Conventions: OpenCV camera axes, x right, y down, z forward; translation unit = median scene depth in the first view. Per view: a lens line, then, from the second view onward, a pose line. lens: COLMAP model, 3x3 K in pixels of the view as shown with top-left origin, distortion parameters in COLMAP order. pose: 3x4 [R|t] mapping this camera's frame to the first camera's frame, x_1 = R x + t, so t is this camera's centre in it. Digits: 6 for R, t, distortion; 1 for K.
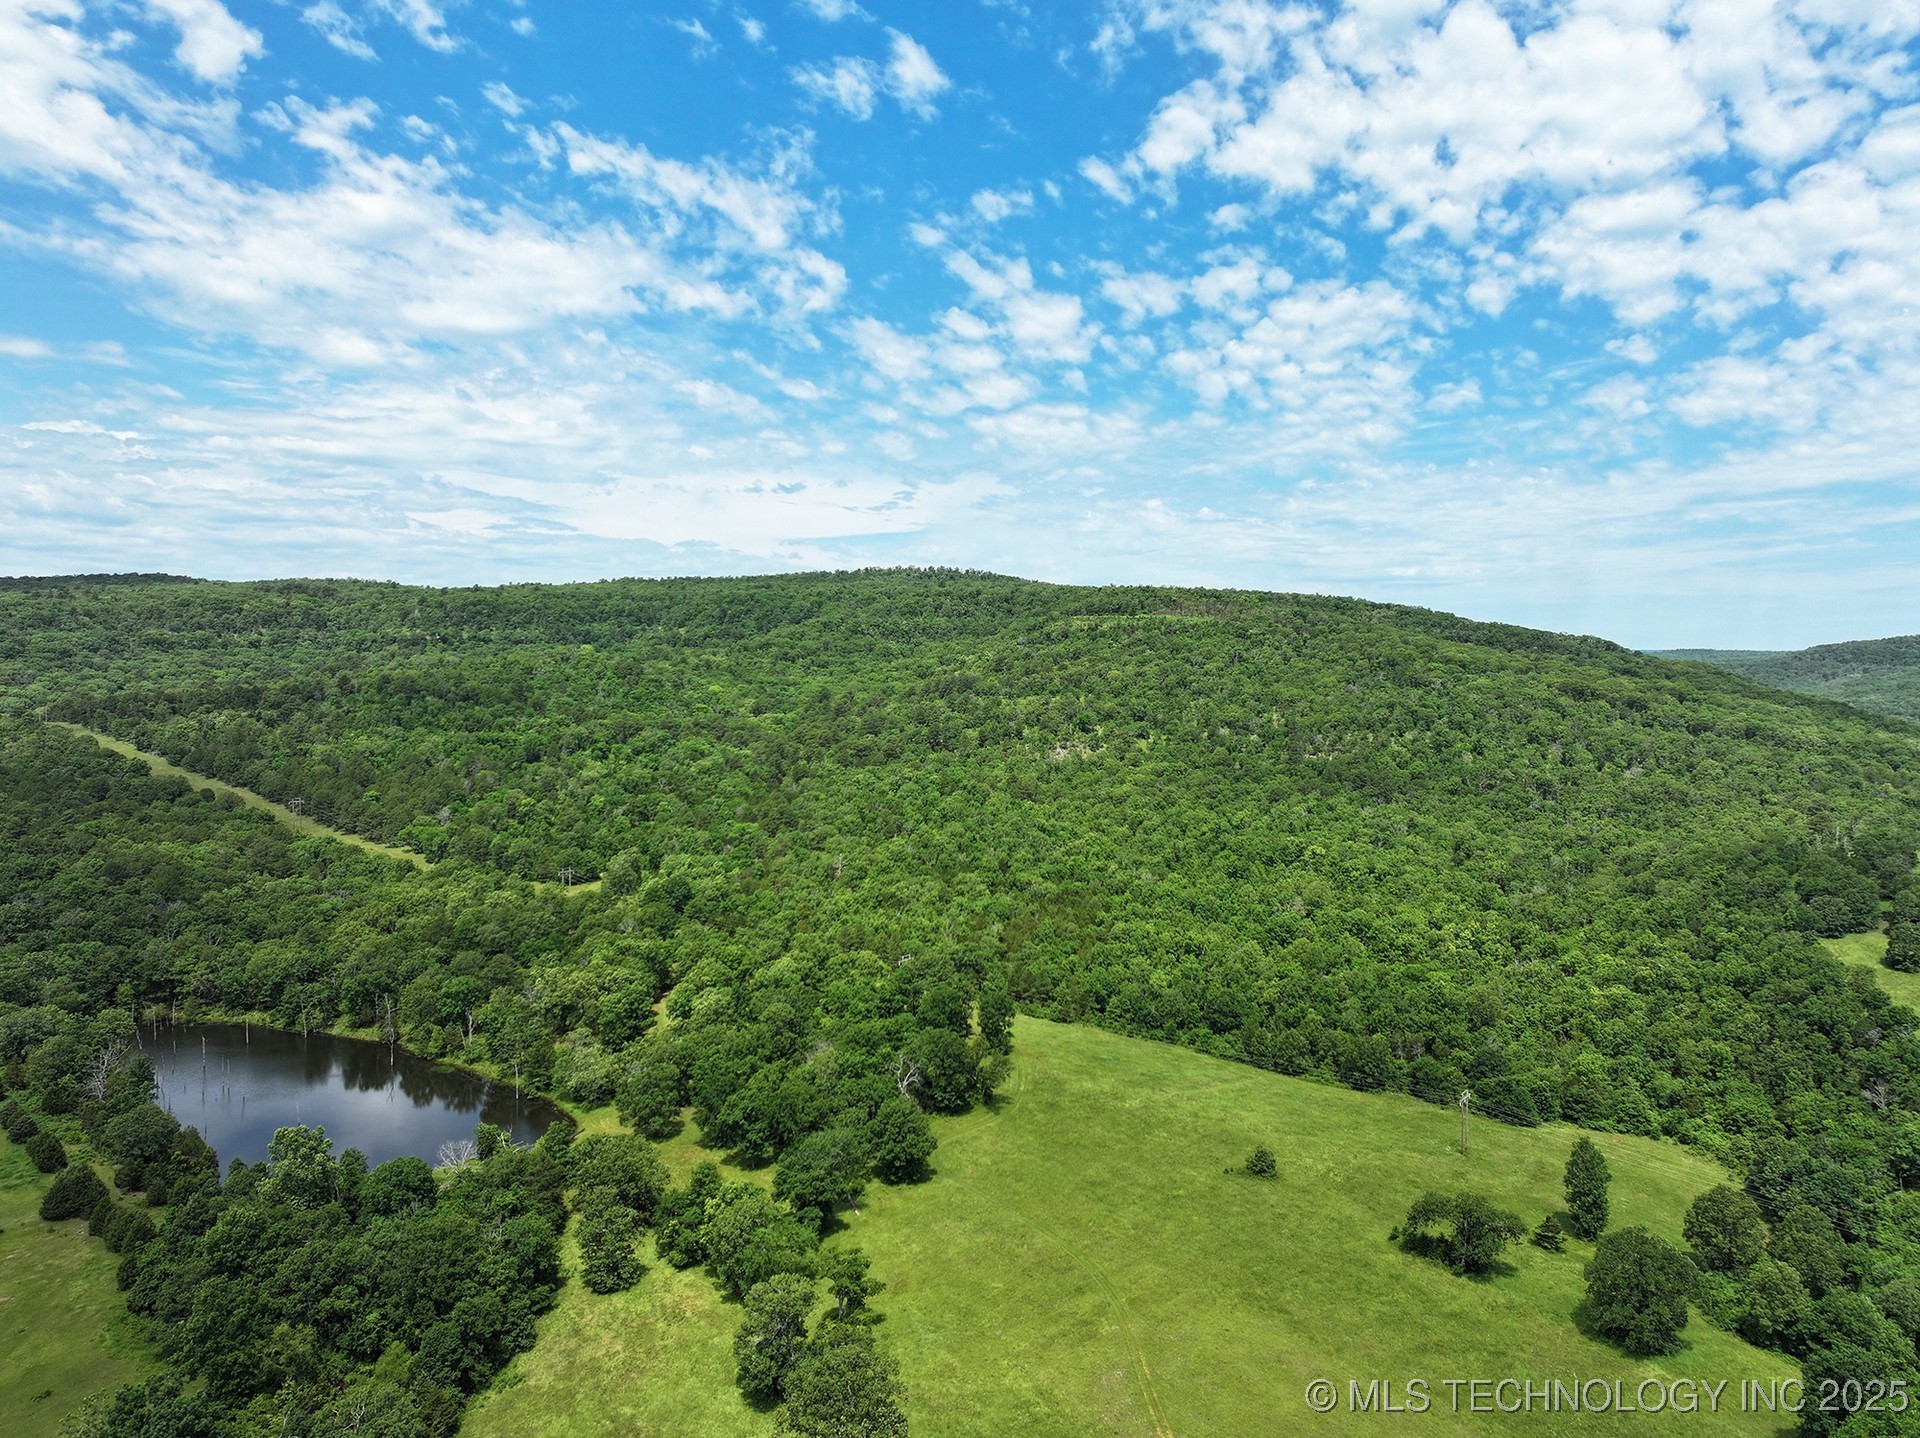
lens RADIAL K [[1349.9, 0, 960.0], [0, 1349.9, 719.0], [0, 0, 1]] dist [0.000725, 0.014459]
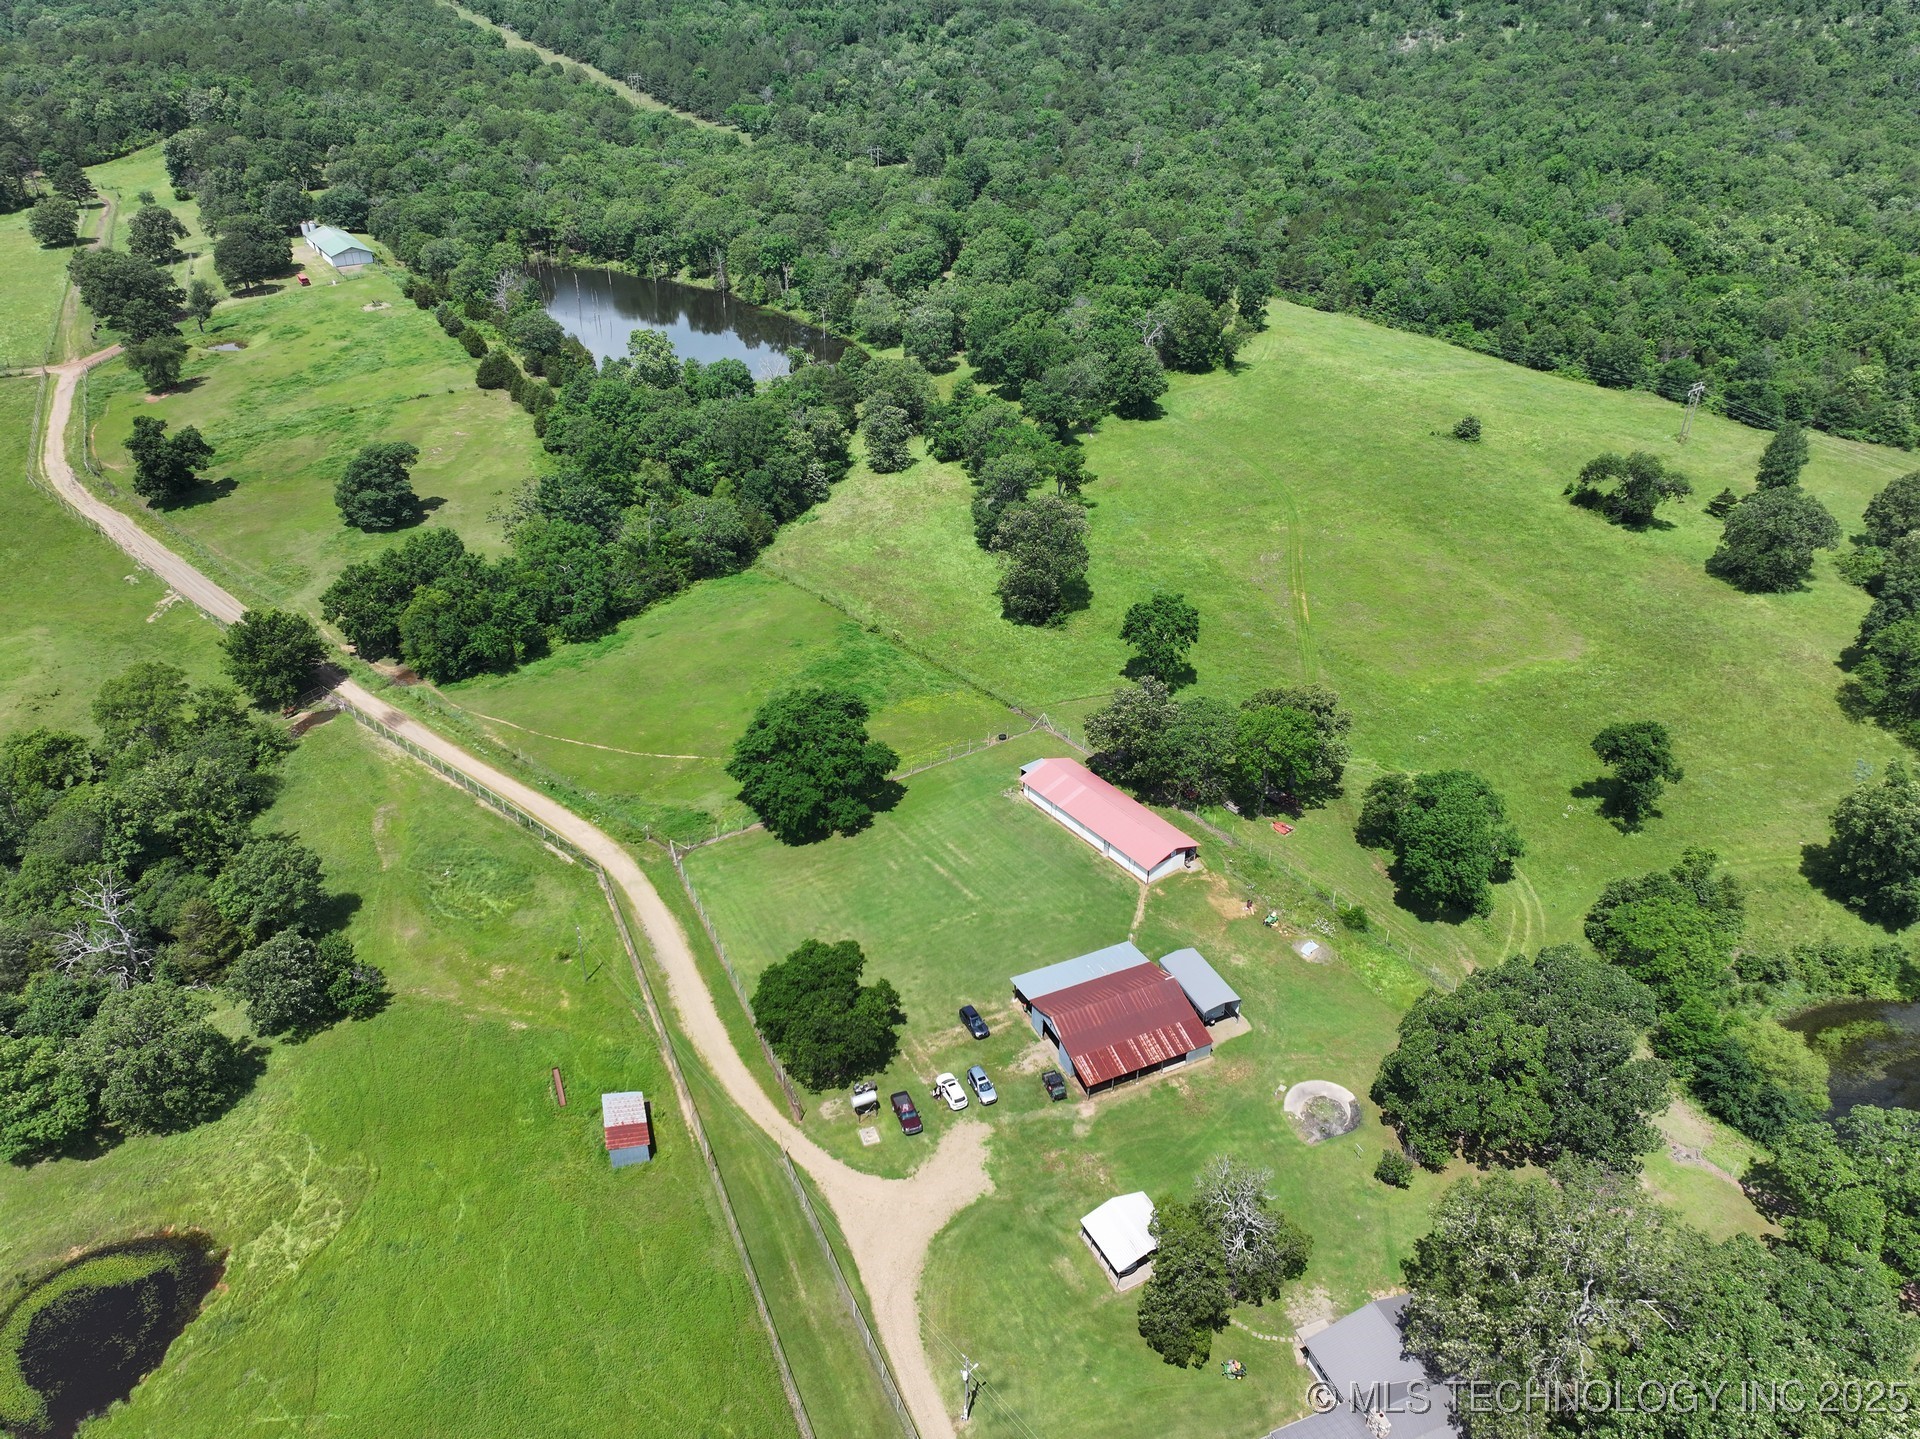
lens RADIAL K [[1335.1, 0, 960.0], [0, 1335.1, 719.5], [0, 0, 1]] dist [-0.008479, 0.029699]
pose [[0.969840, 0.123149, -0.210344, 0.079469], [-0.011512, 0.885157, 0.465150, 0.039046], [0.243470, -0.448700, 0.859878, -0.128212]]
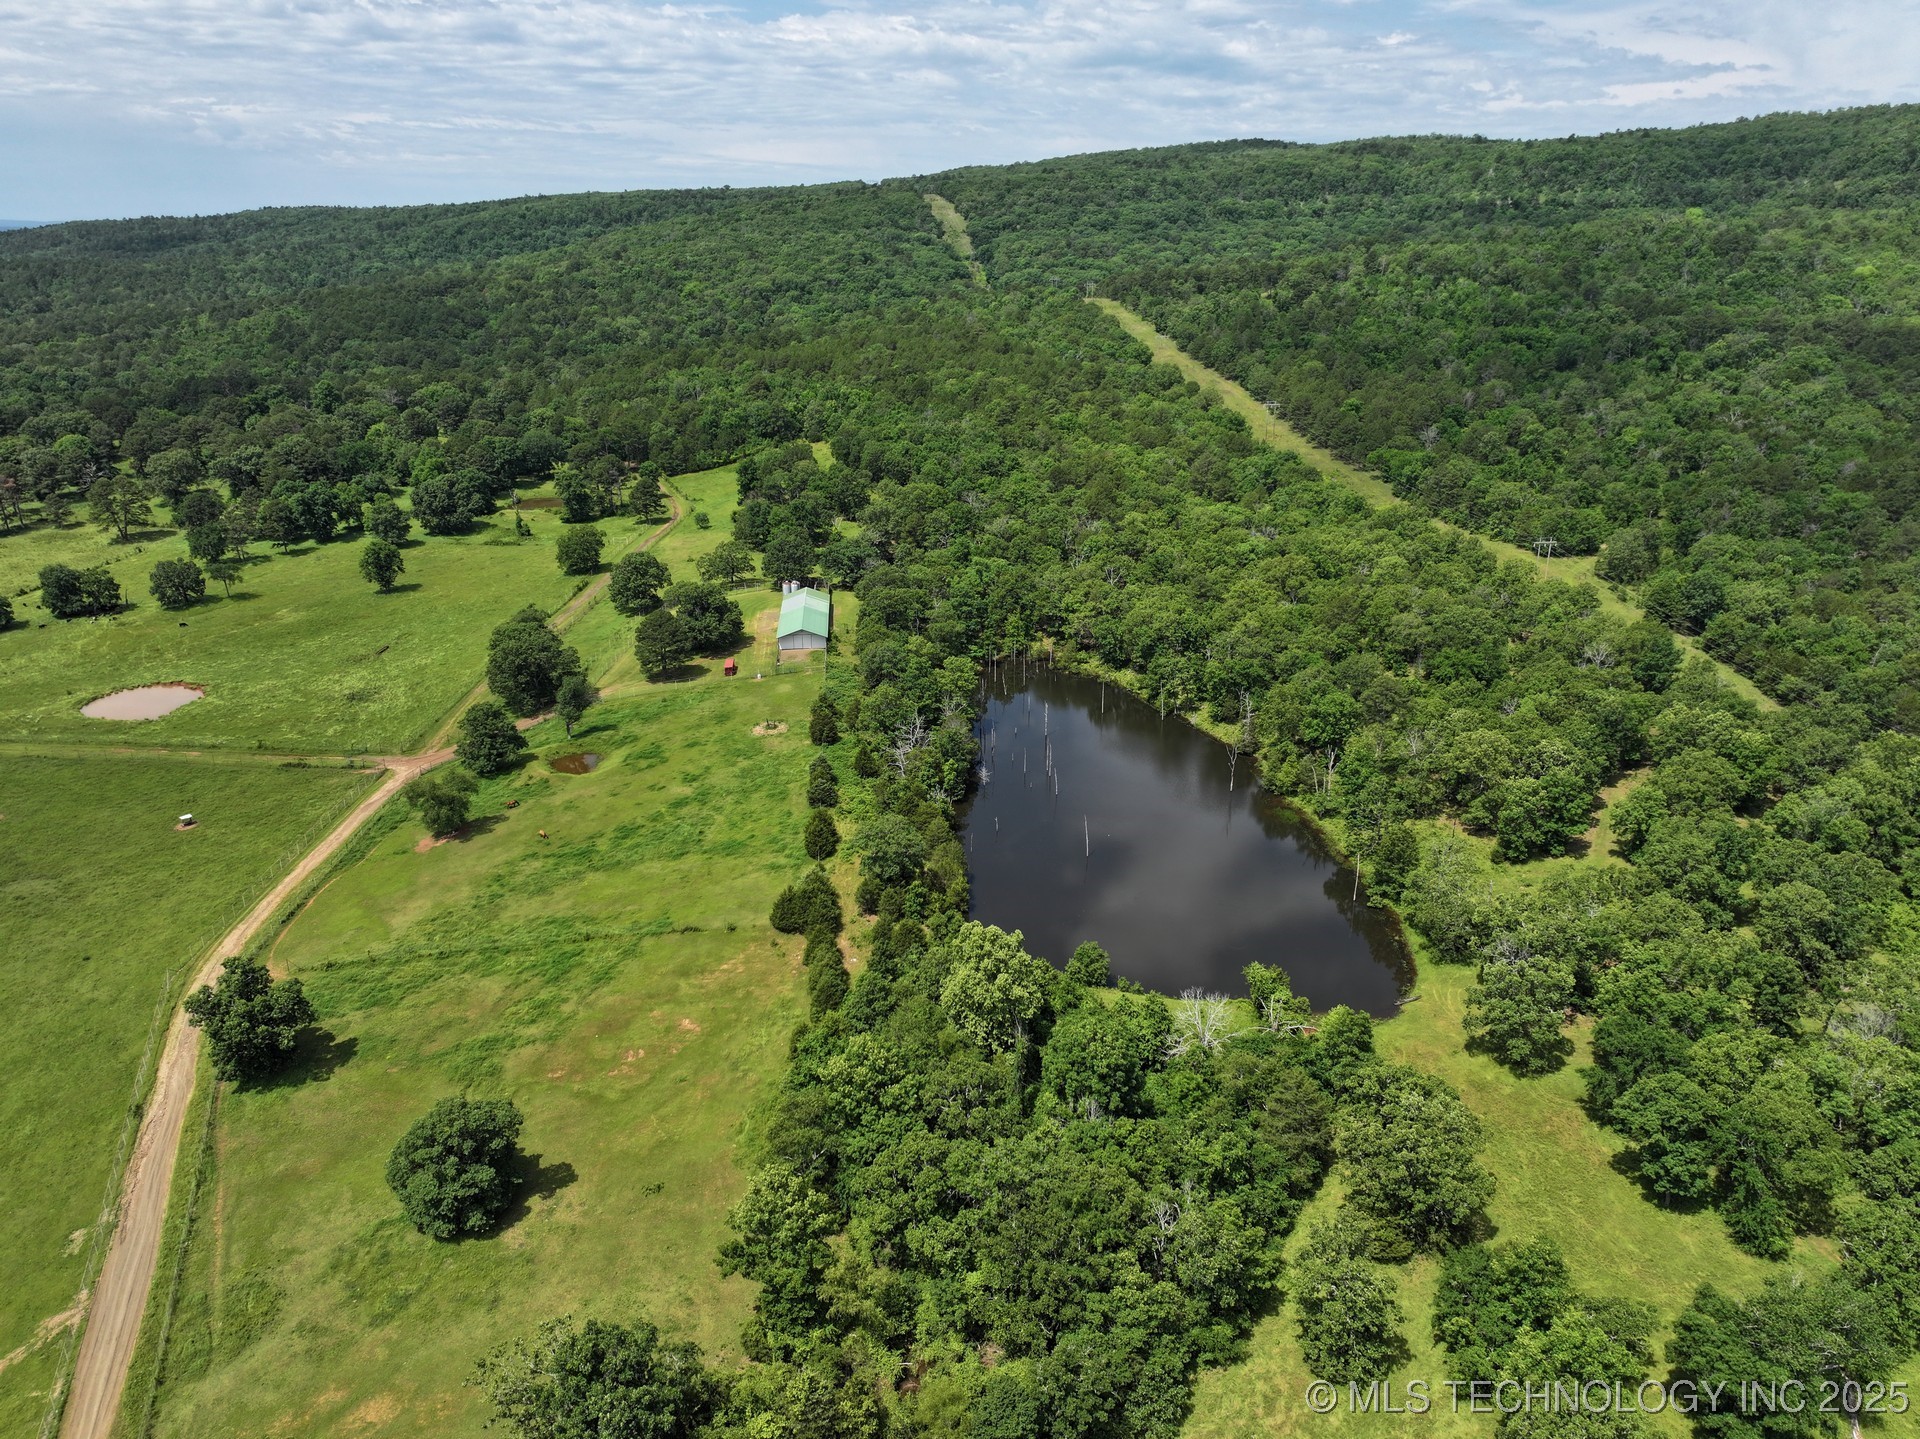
lens RADIAL K [[1352.6, 0, 960.0], [0, 1352.6, 719.5], [0, 0, 1]] dist [-0.003096, 0.028485]
pose [[0.731072, 0.230620, -0.642144, -0.049947], [-0.027101, 0.950217, 0.310407, -0.027956], [0.681762, -0.209527, 0.700927, 0.430659]]
